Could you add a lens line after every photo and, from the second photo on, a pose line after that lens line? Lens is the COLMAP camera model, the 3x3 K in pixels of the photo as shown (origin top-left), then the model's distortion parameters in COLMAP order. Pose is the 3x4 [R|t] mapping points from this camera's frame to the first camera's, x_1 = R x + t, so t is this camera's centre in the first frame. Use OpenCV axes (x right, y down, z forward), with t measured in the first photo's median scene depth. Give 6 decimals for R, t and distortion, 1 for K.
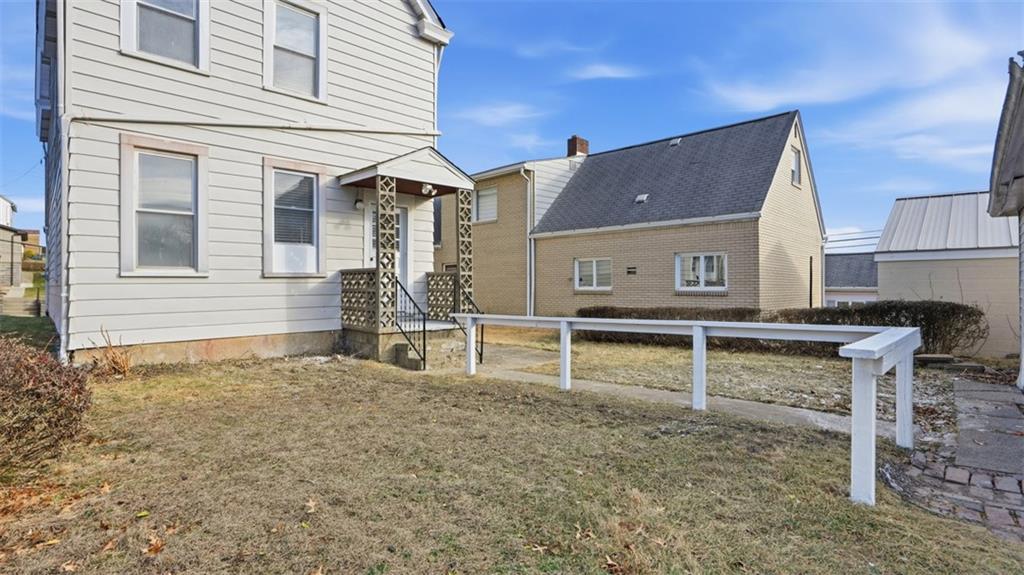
lens RADIAL K [[490.7, 0, 512.0], [0, 490.7, 287.5], [0, 0, 1]] dist [-0.042418, 0.029814]
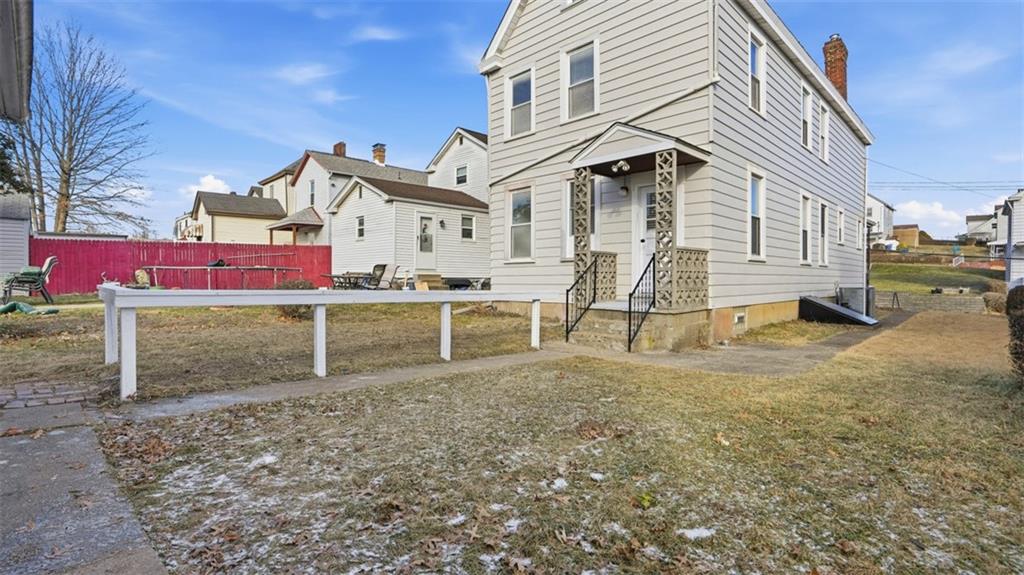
lens RADIAL K [[490.7, 0, 512.0], [0, 490.7, 287.5], [0, 0, 1]] dist [-0.042418, 0.029814]
pose [[-0.006873, 0.022314, -0.999727, 0.778553], [-0.004041, 0.999742, 0.022342, 0.020051], [0.999968, 0.004193, -0.006781, 0.761535]]
